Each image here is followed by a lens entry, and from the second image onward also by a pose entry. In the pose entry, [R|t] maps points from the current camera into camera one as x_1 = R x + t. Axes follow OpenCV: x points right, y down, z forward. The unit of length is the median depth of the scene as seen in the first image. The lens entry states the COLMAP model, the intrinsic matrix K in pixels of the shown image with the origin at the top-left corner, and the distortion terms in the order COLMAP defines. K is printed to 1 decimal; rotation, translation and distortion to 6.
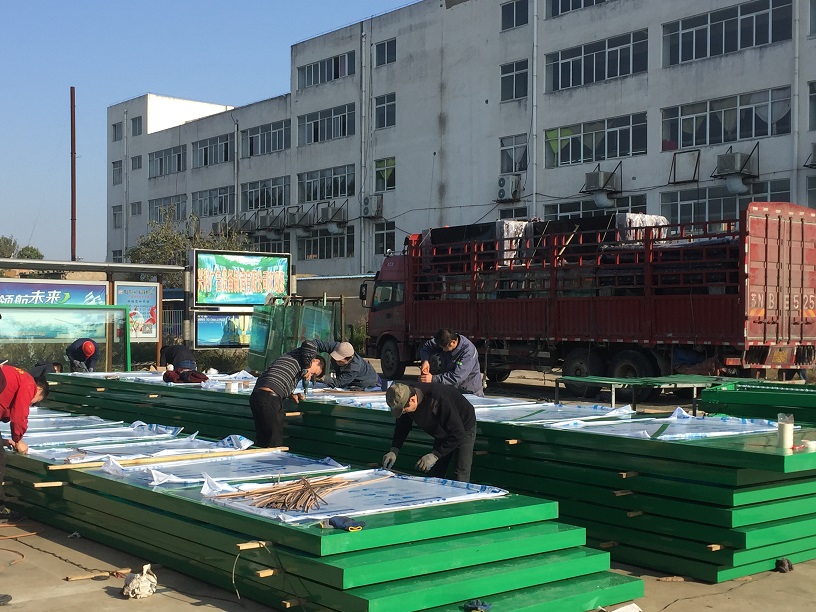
lens RADIAL K [[1080.4, 0, 408.0], [0, 1080.4, 306.0], [0, 0, 1]] dist [0.045521, 0.060168]
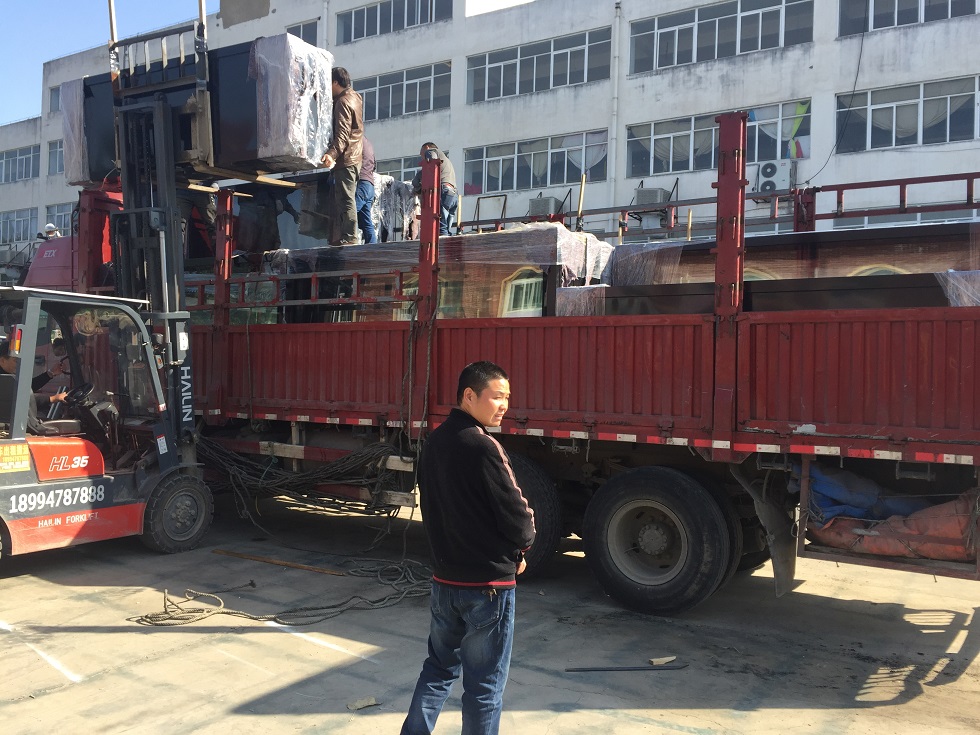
lens RADIAL K [[832.7, 0, 490.0], [0, 832.7, 367.5], [0, 0, 1]] dist [0.086690, -0.122614]
pose [[0.943732, 0.028150, 0.329511, 0.026829], [-0.028592, 0.999585, -0.003505, 0.004847], [-0.329473, -0.006113, 0.944145, 0.335319]]
